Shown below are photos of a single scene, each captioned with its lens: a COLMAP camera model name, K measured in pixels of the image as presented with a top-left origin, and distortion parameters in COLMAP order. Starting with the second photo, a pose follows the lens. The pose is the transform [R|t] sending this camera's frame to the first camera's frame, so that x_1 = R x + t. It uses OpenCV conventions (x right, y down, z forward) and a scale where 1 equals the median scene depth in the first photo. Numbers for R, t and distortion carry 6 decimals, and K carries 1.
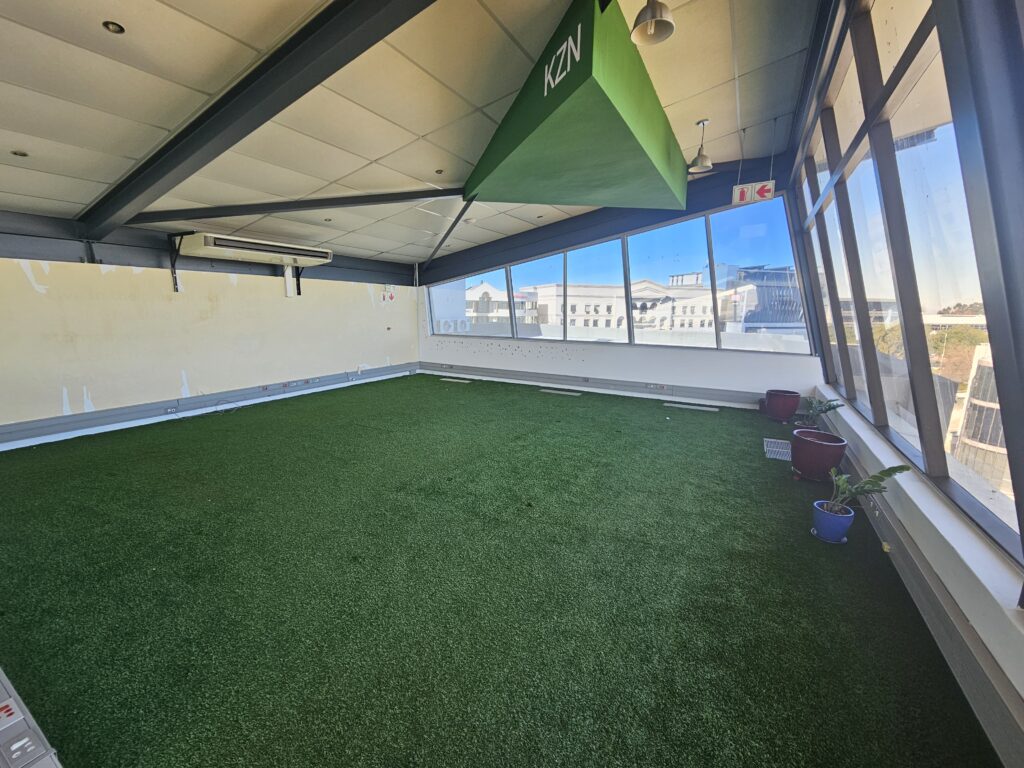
lens RADIAL K [[420.1, 0, 506.7], [0, 420.1, 387.9], [0, 0, 1]] dist [-0.000089, -0.000052]
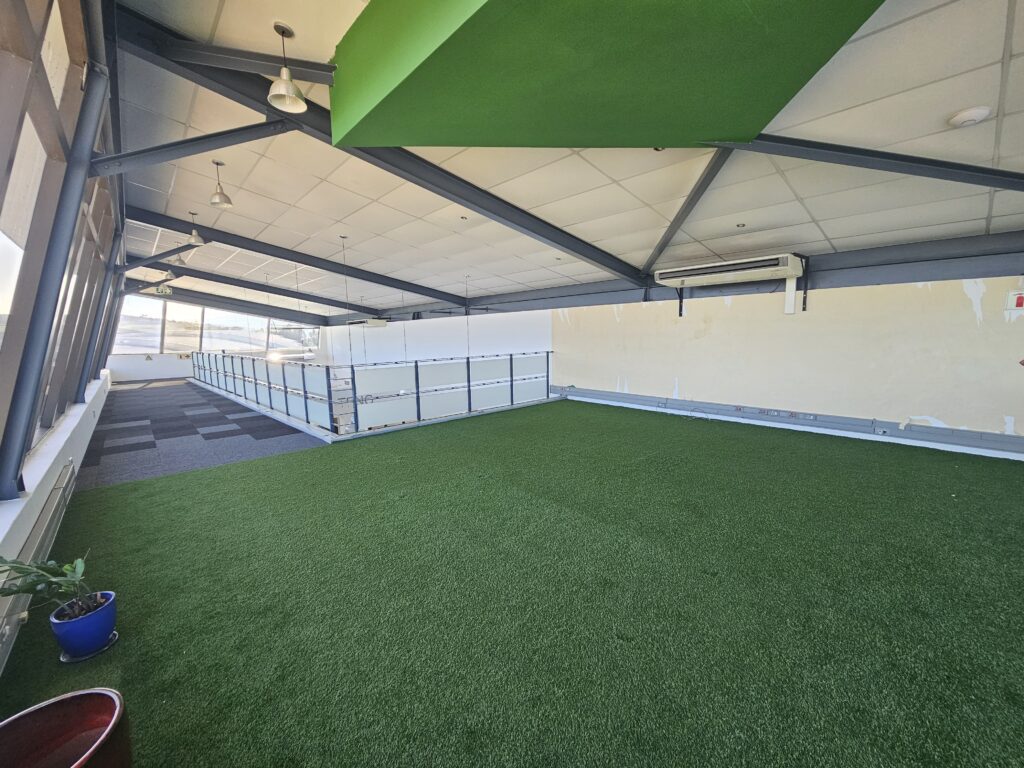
lens RADIAL K [[438.9, 0, 563.2], [0, 438.9, 384.8], [0, 0, 1]] dist [0.000569, 0.000033]
pose [[-0.266285, 0.118601, -0.956570, 0.571360], [-0.159283, 0.973343, 0.165020, -0.176935], [0.950643, 0.196307, -0.240296, 0.952903]]
